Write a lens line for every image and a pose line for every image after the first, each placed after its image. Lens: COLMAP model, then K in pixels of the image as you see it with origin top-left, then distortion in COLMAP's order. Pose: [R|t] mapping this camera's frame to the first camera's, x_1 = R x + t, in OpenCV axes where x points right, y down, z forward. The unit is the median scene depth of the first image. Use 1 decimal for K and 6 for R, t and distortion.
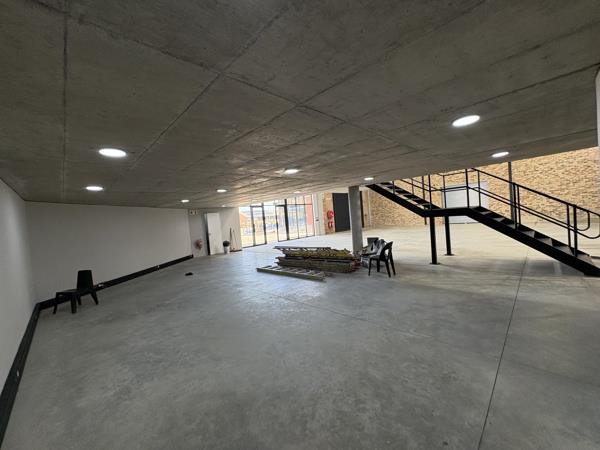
lens RADIAL K [[240.1, 0, 298.3], [0, 240.1, 224.8], [0, 0, 1]] dist [0.002018, 0.000048]
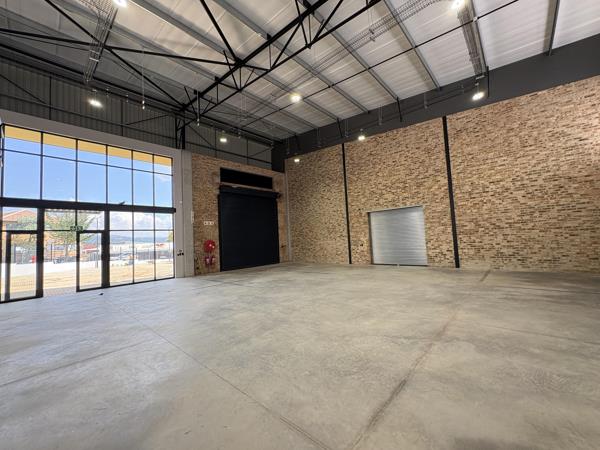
lens RADIAL K [[240.1, 0, 299.6], [0, 240.1, 225.3], [0, 0, 1]] dist [0.002018, 0.000048]
pose [[0.998196, 0.036928, 0.047343, 0.469761], [-0.032145, 0.994659, -0.098083, -0.055137], [-0.050712, 0.096384, 0.994051, 0.395798]]
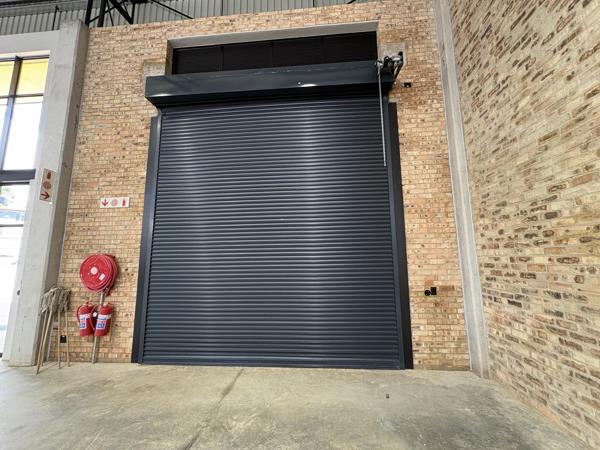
lens RADIAL K [[240.1, 0, 300.5], [0, 240.1, 222.9], [0, 0, 1]] dist [0.002018, 0.000048]
pose [[0.653272, -0.033989, -0.756360, 0.553036], [-0.072024, 0.991672, -0.106771, -0.100768], [0.753690, 0.124226, 0.645383, 1.310383]]
